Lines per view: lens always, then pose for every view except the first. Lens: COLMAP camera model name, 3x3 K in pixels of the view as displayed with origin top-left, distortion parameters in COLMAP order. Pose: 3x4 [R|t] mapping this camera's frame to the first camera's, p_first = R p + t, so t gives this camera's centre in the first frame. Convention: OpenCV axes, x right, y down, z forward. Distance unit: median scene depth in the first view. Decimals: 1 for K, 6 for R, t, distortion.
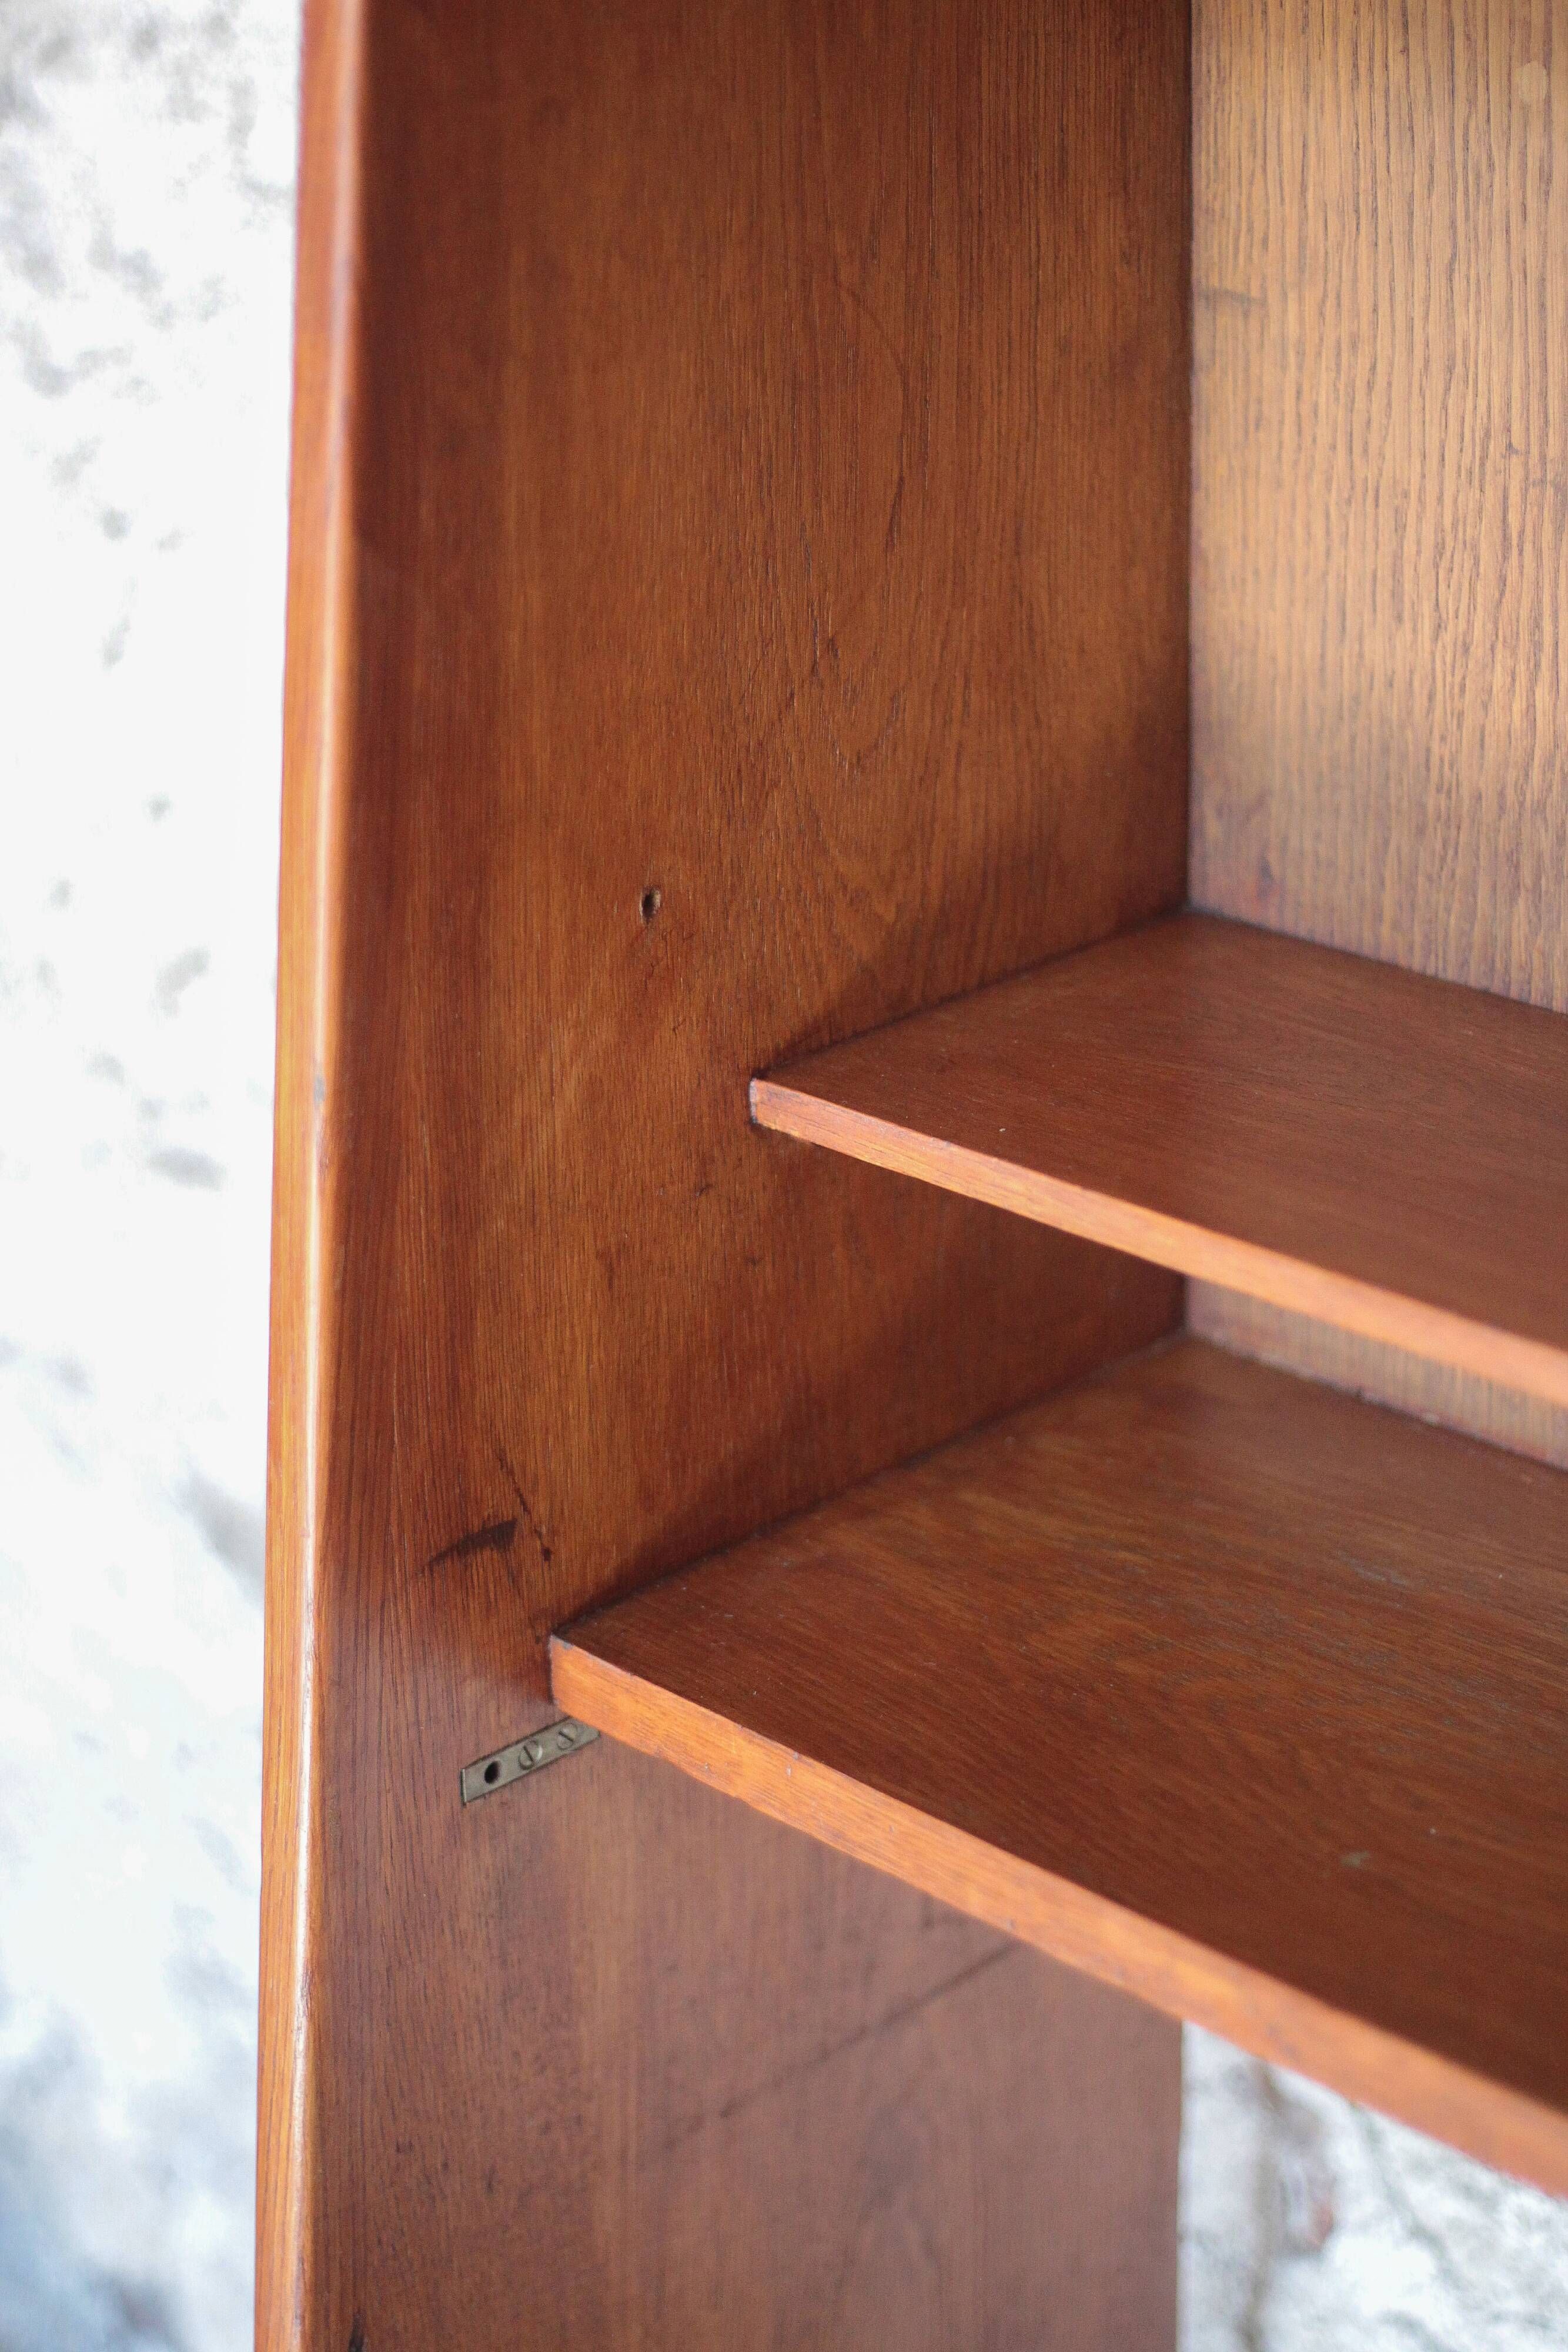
lens RADIAL K [[4500.2, 0, 774.6], [0, 4500.2, 1180.6], [0, 0, 1]] dist [-0.125701, 0.000000]
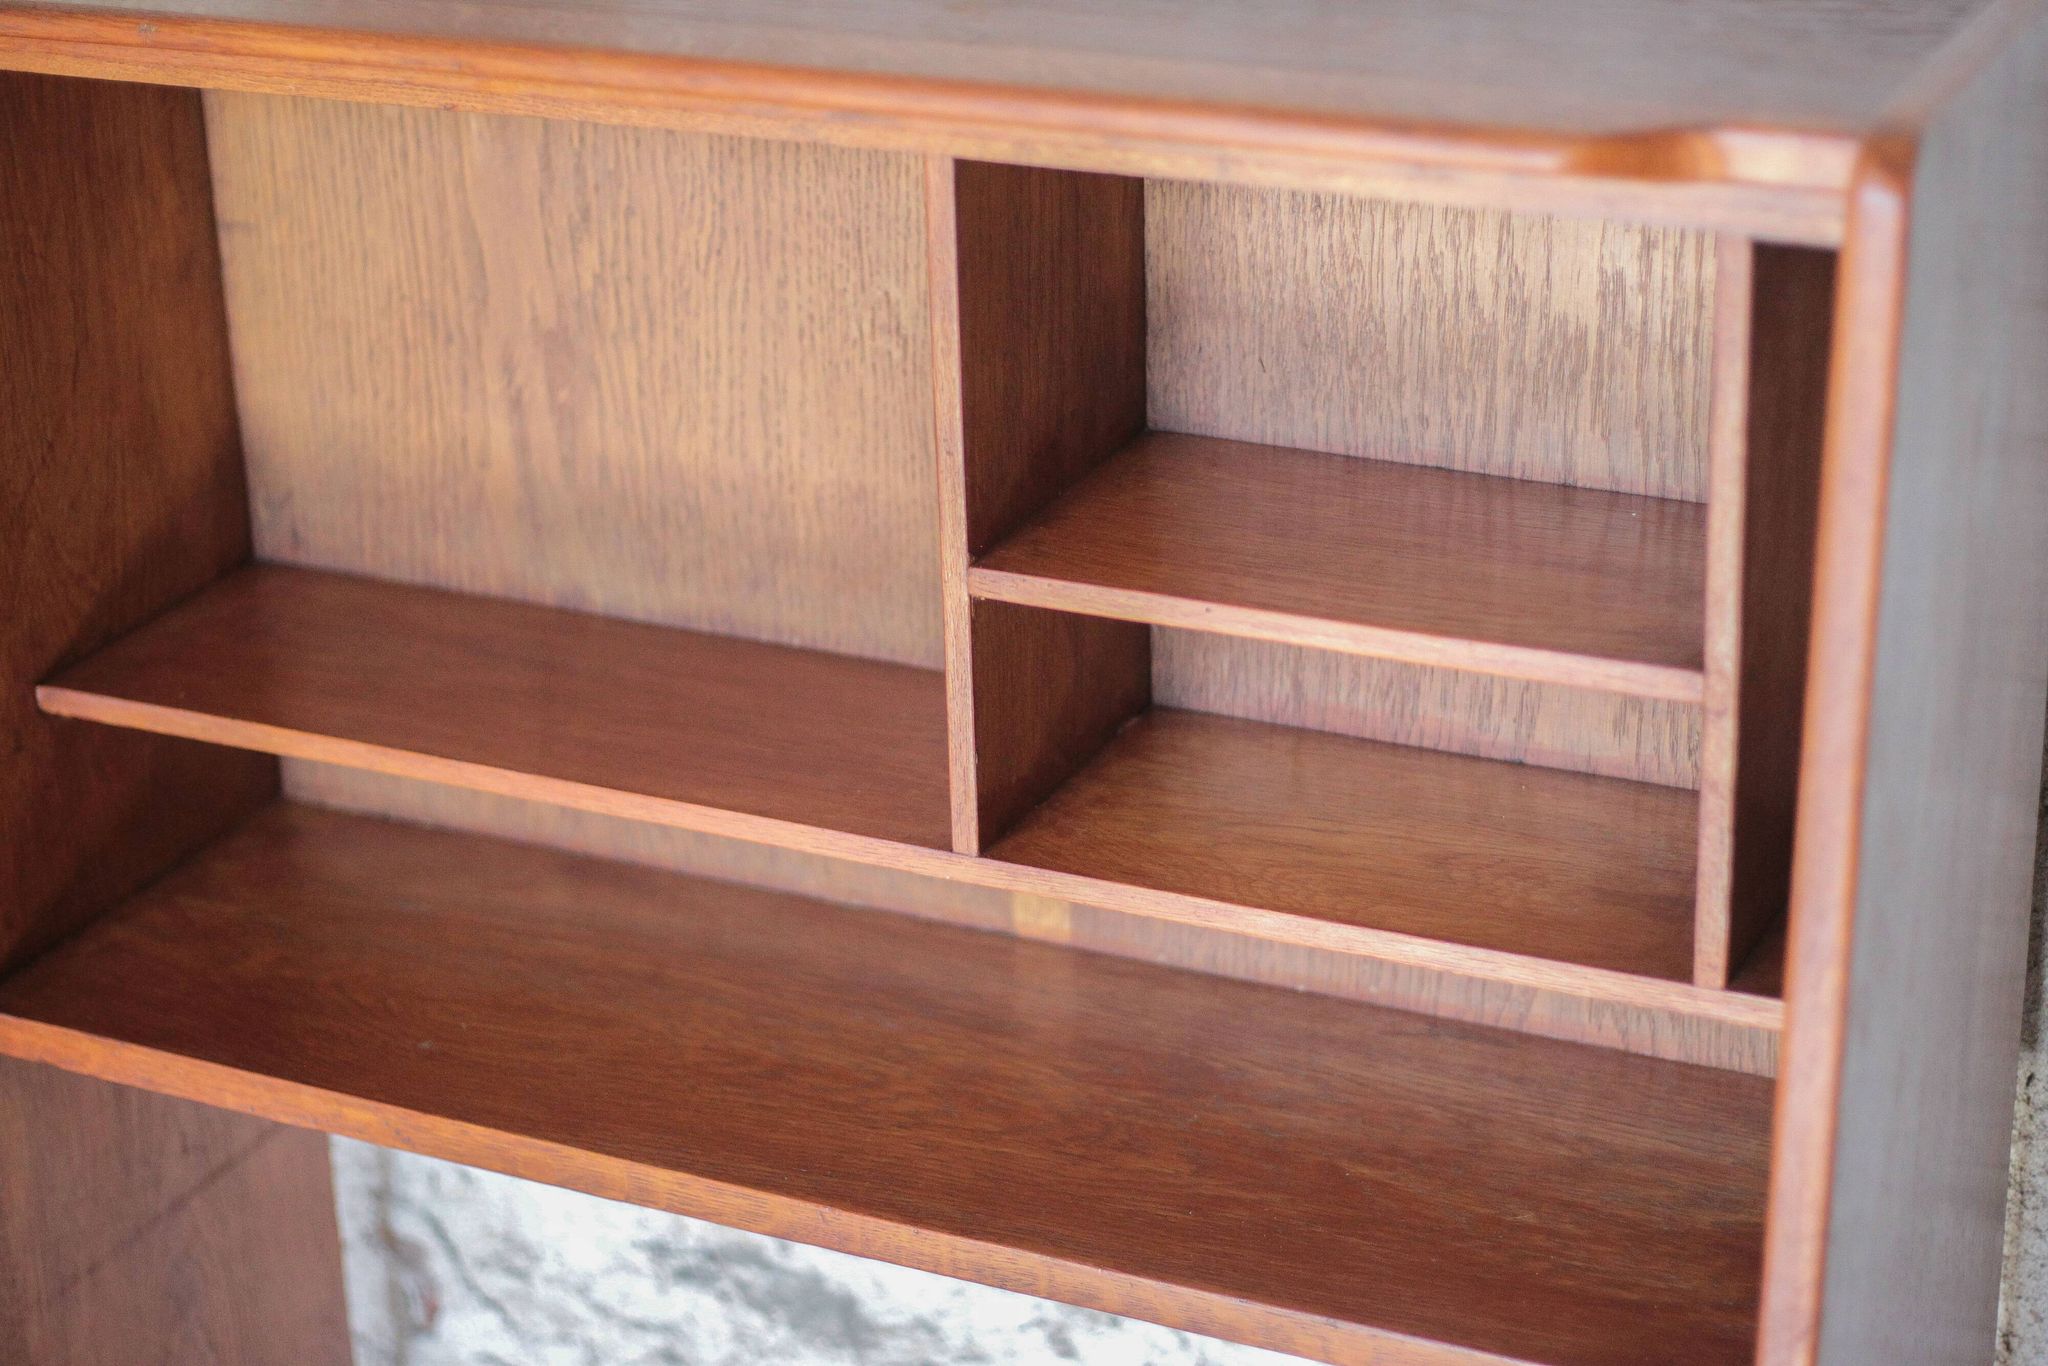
lens RADIAL K [[3918.8, 0, 1039.4], [0, 3918.8, 680.2], [0, 0, 1]] dist [-0.125701, 0.000000]
pose [[0.941768, -0.133006, 0.308839, -0.106095], [0.134065, 0.990811, 0.017893, 0.001127], [-0.308381, 0.024553, 0.950946, -0.607513]]
